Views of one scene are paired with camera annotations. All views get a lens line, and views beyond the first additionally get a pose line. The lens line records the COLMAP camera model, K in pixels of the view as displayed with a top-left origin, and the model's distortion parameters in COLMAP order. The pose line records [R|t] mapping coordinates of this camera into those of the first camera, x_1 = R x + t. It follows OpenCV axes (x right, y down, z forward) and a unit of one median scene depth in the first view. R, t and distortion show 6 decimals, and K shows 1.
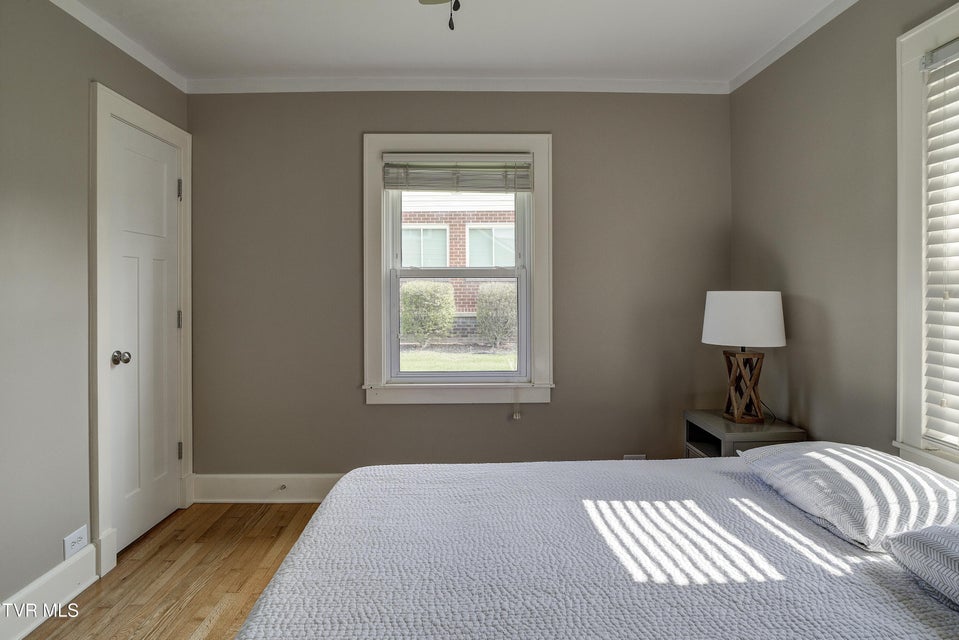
lens RADIAL K [[580.1, 0, 480.1], [0, 580.1, 292.8], [0, 0, 1]] dist [-0.005327, -0.000107]
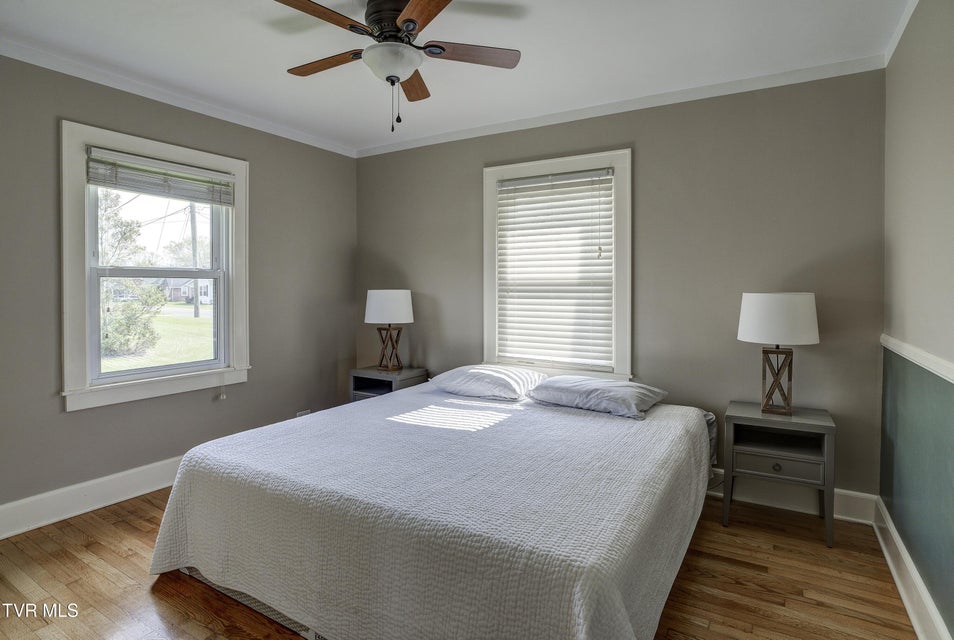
lens RADIAL K [[520.1, 0, 477.5], [0, 520.1, 293.2], [0, 0, 1]] dist [0.000509, 0.000366]
pose [[0.552027, -0.005784, 0.833806, -0.611246], [0.004845, 0.999981, 0.003730, 0.002240], [-0.833812, 0.001980, 0.552045, -0.012744]]
